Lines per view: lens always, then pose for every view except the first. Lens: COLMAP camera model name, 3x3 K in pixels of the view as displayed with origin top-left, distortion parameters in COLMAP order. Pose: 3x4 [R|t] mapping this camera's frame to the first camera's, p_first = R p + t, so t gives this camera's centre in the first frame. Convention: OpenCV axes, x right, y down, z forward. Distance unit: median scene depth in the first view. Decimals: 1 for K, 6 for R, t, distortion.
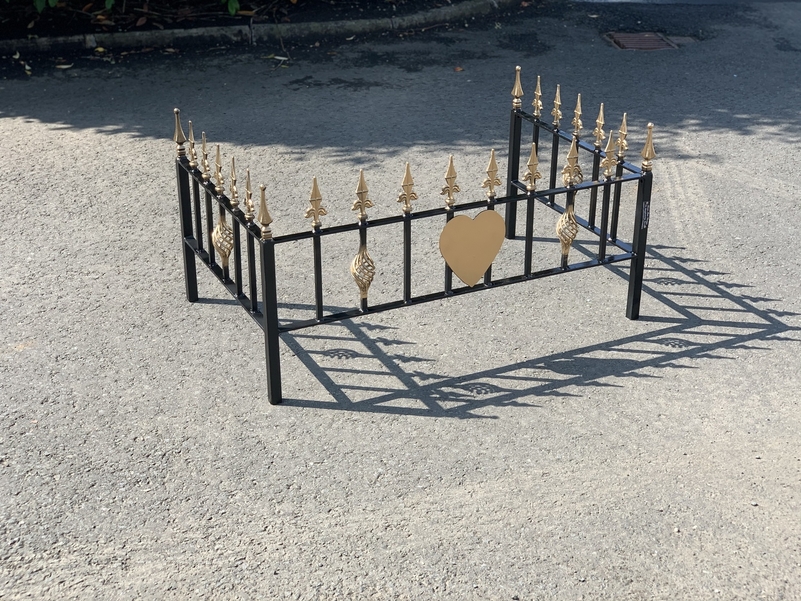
lens RADIAL K [[1206.8, 0, 404.2], [0, 1206.8, 296.7], [0, 0, 1]] dist [0.052688, 0.000000]
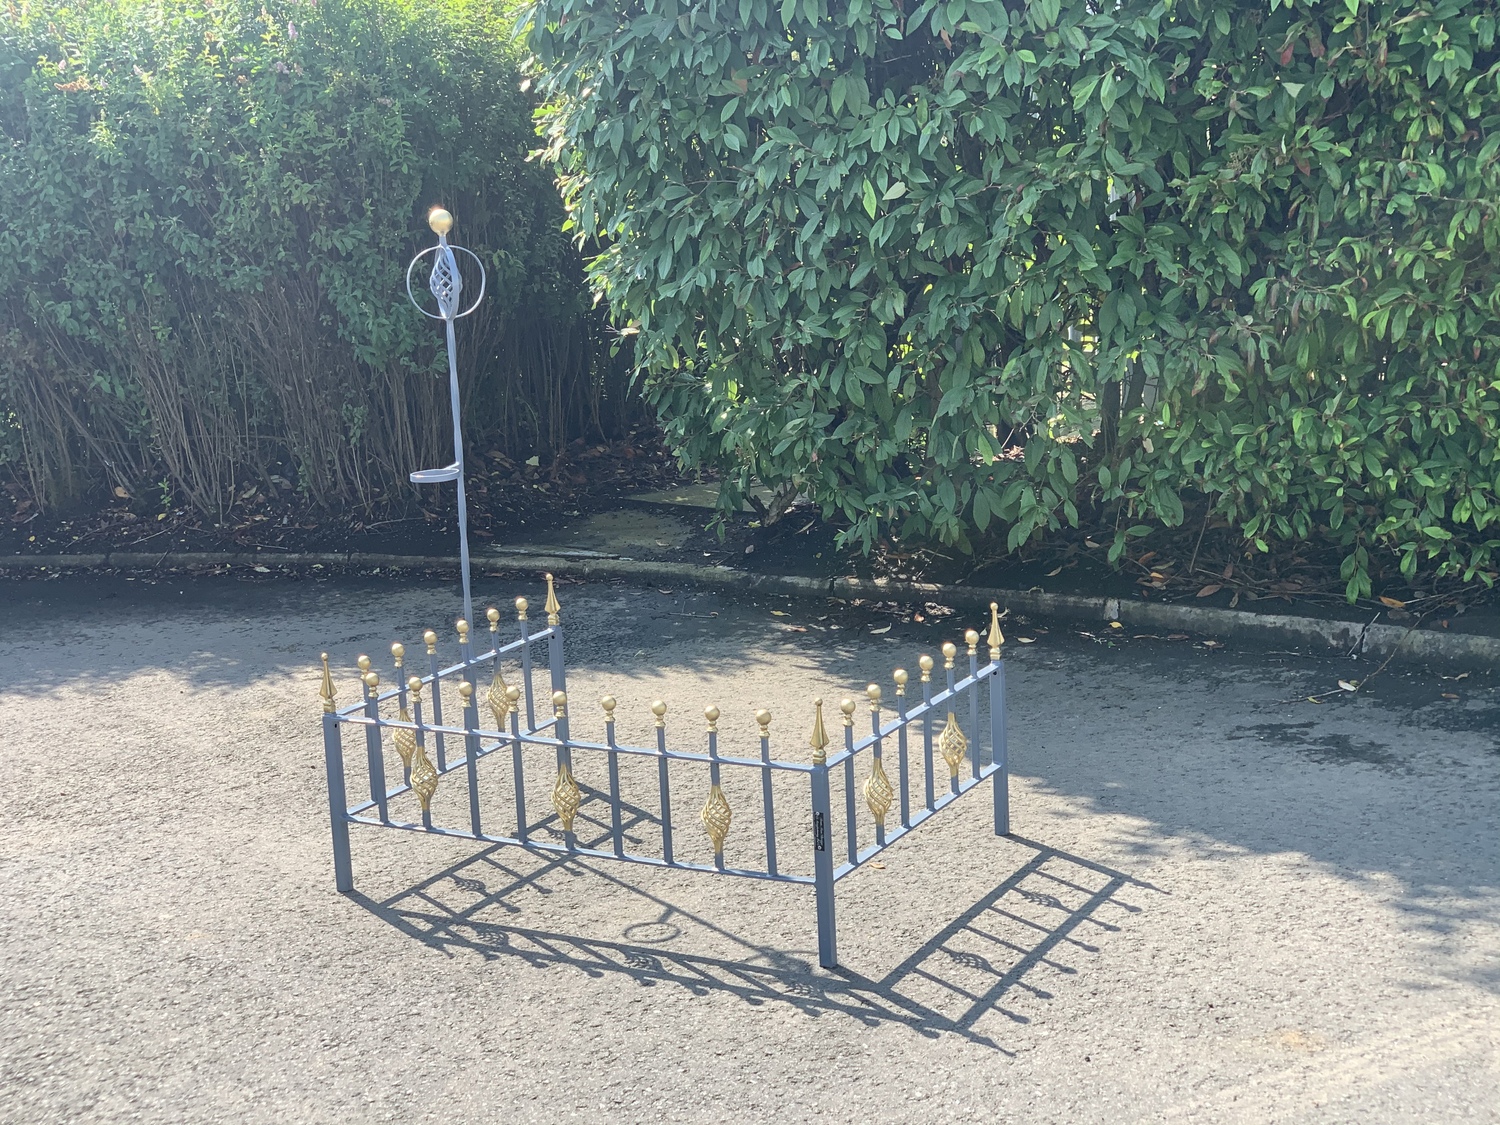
lens RADIAL K [[2260.0, 0, 745.5], [0, 2260.0, 530.8], [0, 0, 1]] dist [0.052688, 0.000000]
pose [[0.594356, 0.113902, -0.796095, 0.538015], [-0.291592, 0.953078, -0.081337, -0.100397], [0.749476, 0.280478, 0.599681, 0.159220]]
